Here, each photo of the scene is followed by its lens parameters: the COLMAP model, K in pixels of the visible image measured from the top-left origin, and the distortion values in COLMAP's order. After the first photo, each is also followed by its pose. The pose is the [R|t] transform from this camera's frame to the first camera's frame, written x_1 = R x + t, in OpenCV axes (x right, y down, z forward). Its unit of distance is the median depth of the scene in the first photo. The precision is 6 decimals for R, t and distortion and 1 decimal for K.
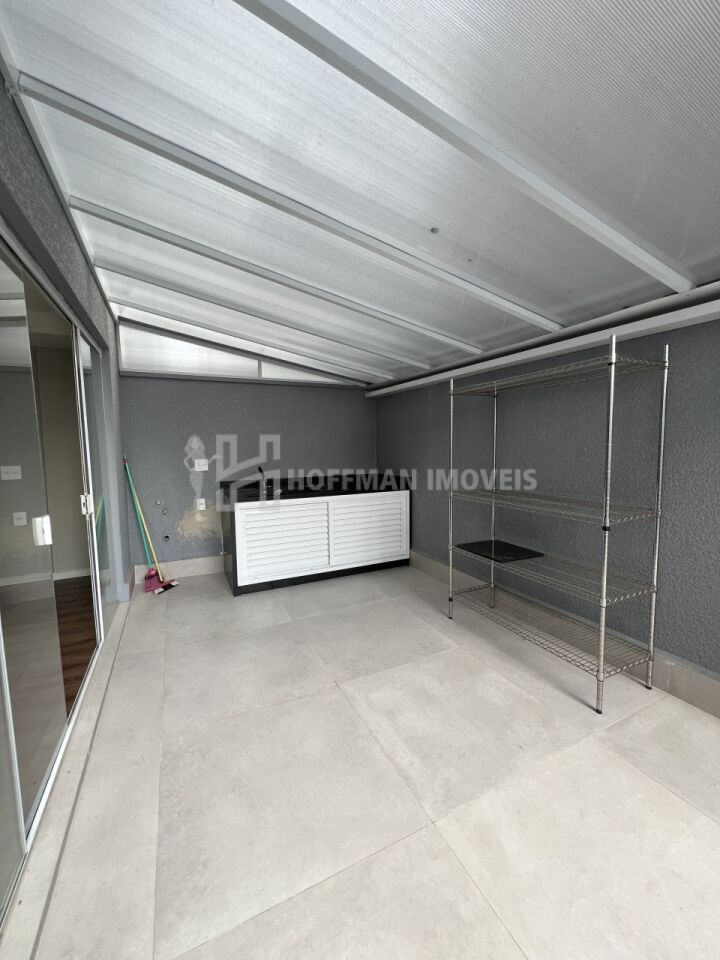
lens RADIAL K [[386.0, 0, 359.9], [0, 386.0, 480.8], [0, 0, 1]] dist [-0.003036, 0.000350]
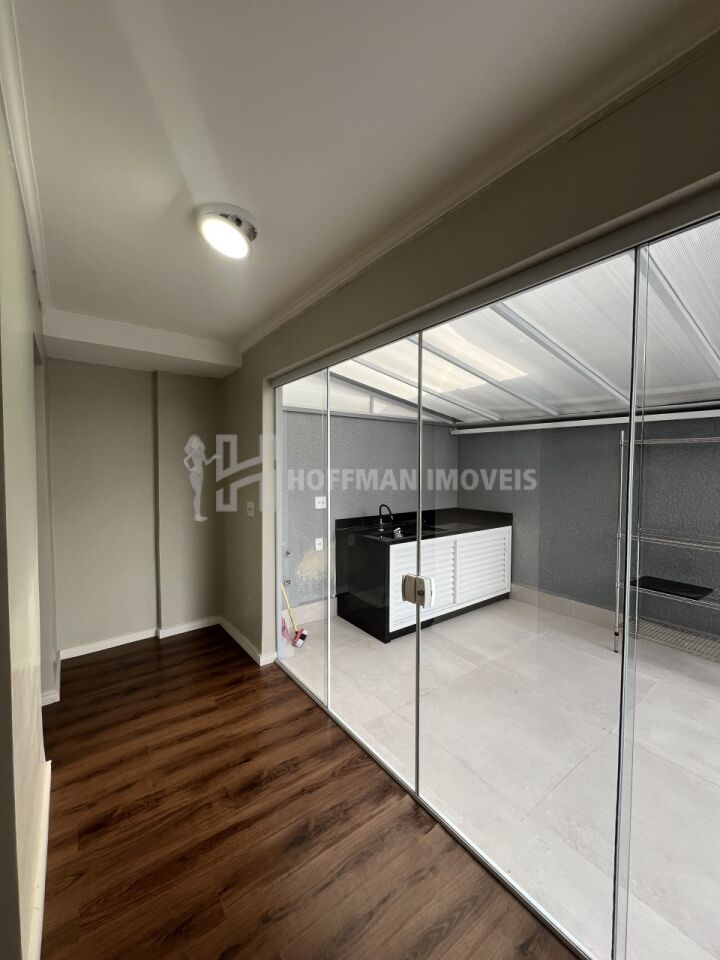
lens RADIAL K [[386.0, 0, 355.5], [0, 386.0, 480.1], [0, 0, 1]] dist [-0.003036, 0.000350]
pose [[0.982357, 0.009852, 0.186755, -0.526116], [0.000164, 0.998566, -0.053540, -0.047799], [-0.187015, 0.052626, 0.980946, 0.051077]]
